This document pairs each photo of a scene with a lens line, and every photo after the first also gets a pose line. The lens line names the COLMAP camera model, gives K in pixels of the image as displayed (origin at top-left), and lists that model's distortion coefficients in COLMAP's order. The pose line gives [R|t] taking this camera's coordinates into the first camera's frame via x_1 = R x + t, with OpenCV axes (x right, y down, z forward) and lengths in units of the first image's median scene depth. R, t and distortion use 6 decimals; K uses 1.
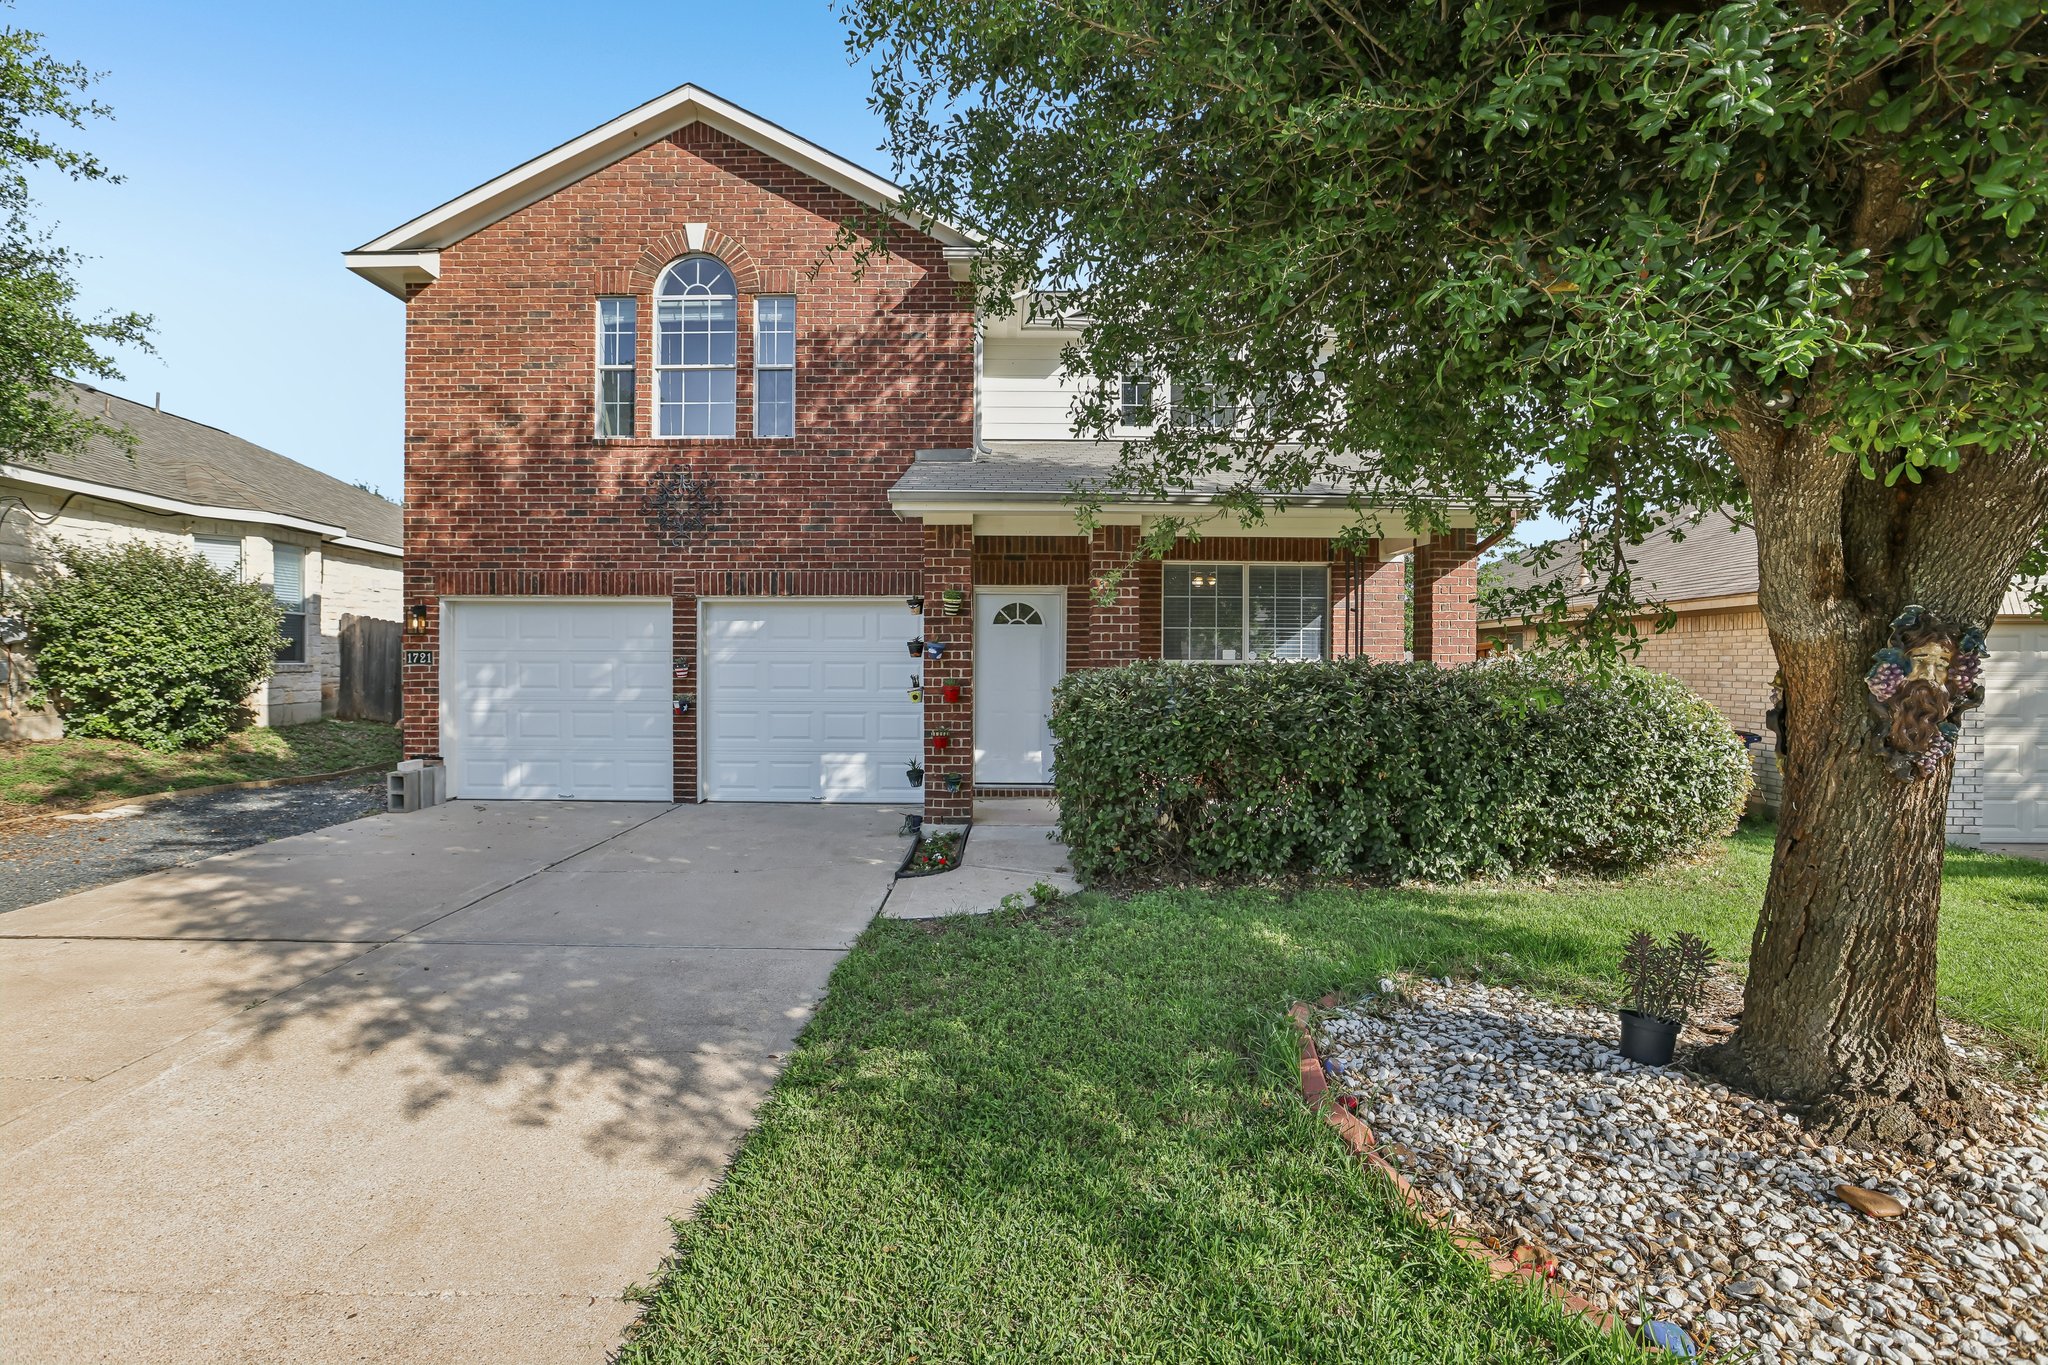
lens RADIAL K [[914.2, 0, 1014.8], [0, 914.2, 671.8], [0, 0, 1]] dist [-0.040470, 0.013102]
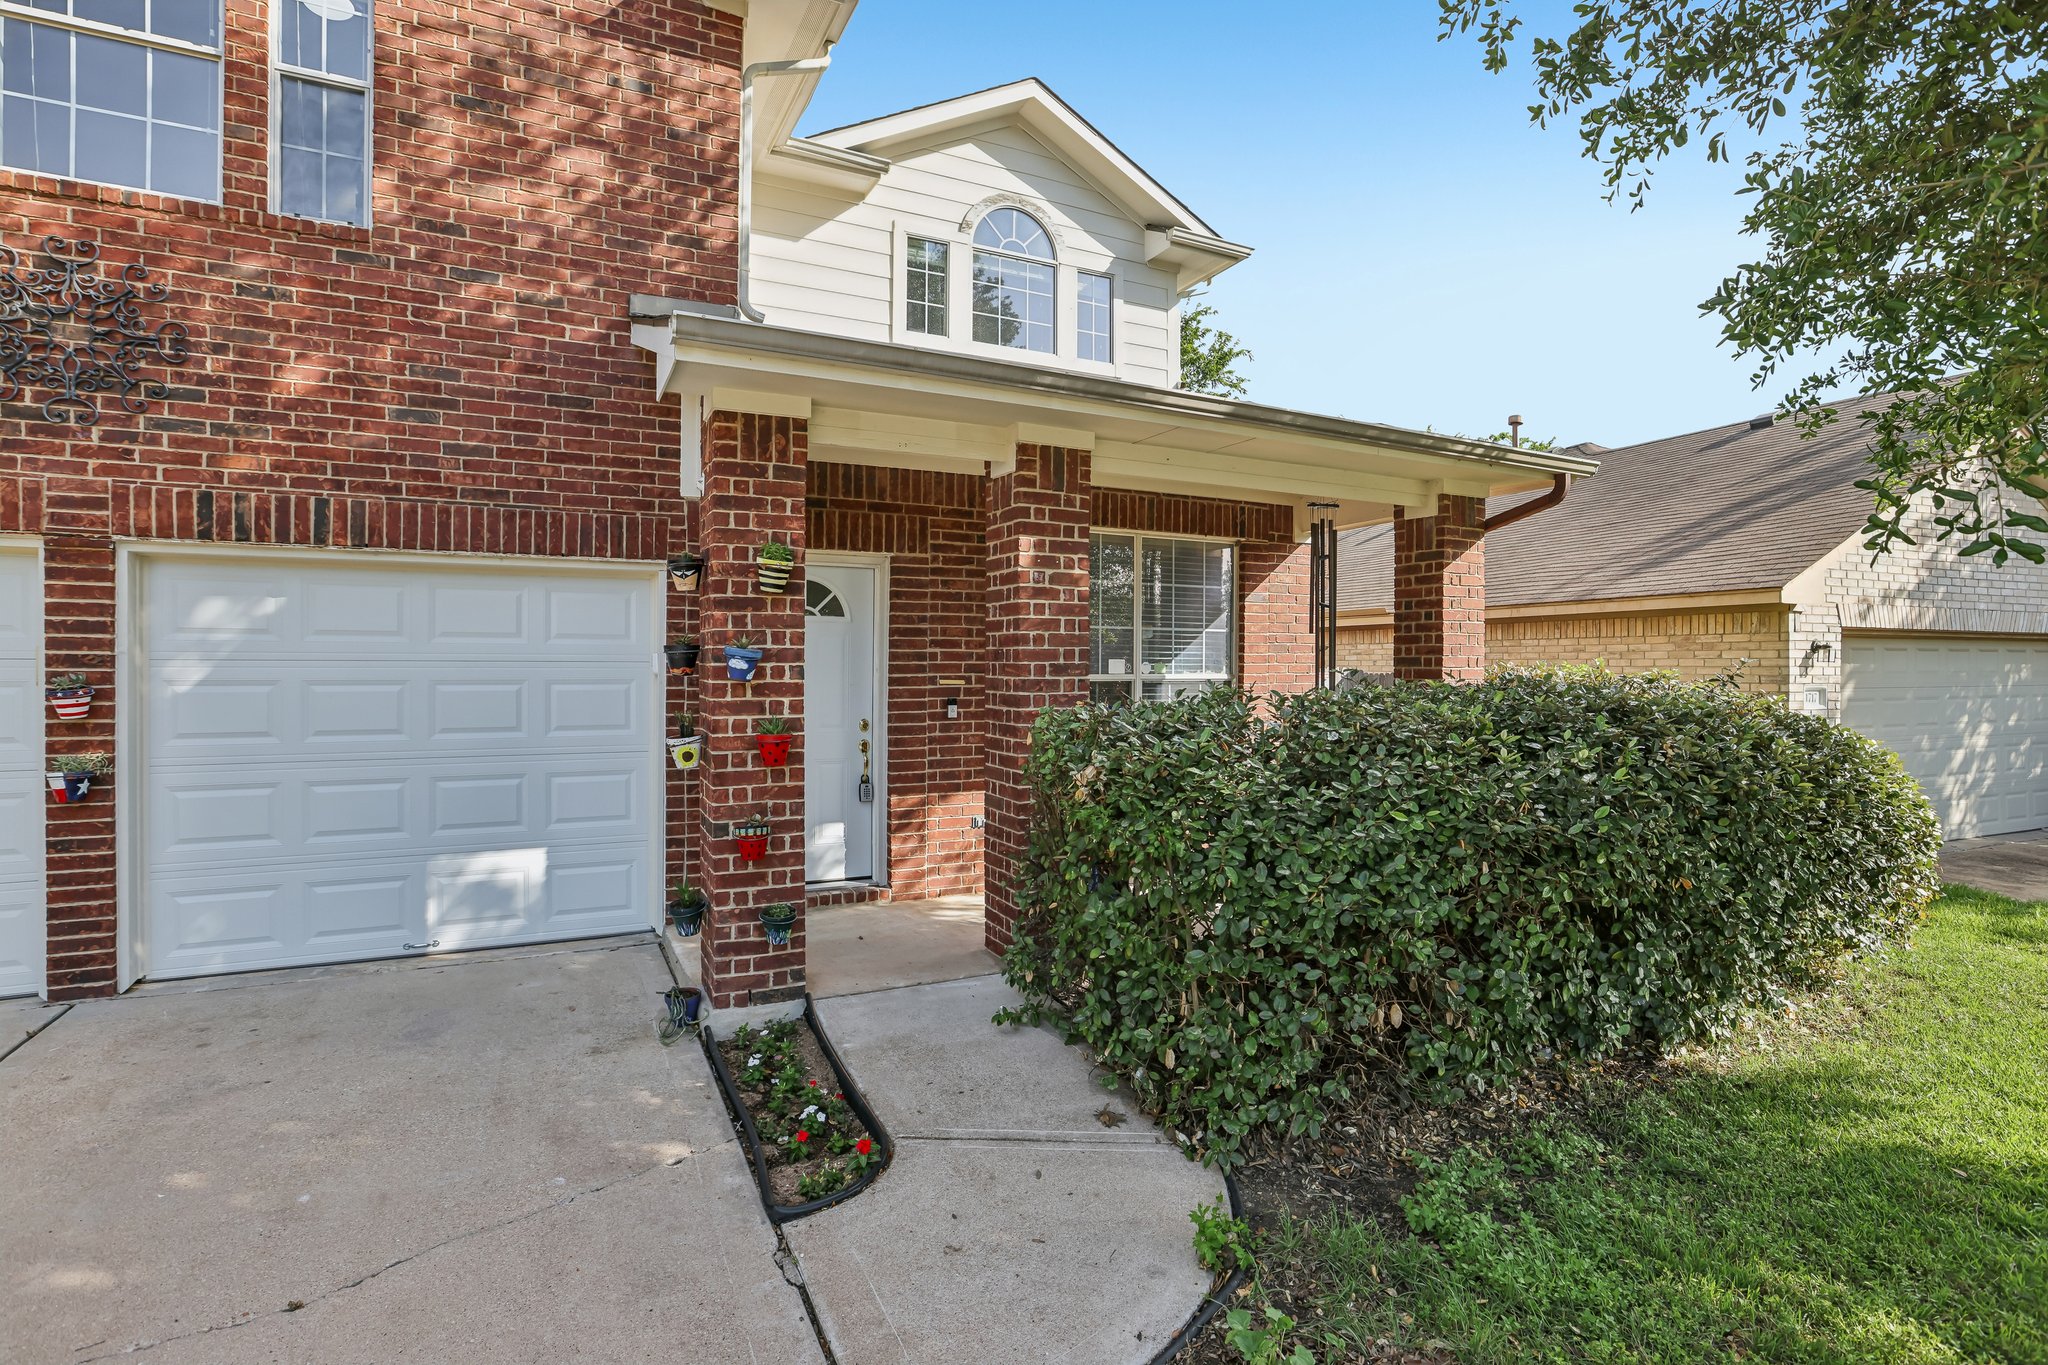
lens RADIAL K [[945.9, 0, 989.7], [0, 945.9, 673.6], [0, 0, 1]] dist [-0.037652, 0.018773]
pose [[0.906162, -0.003188, 0.422919, -0.151375], [0.003619, 0.999993, -0.000216, -0.014036], [-0.422916, 0.001726, 0.906167, 0.398679]]
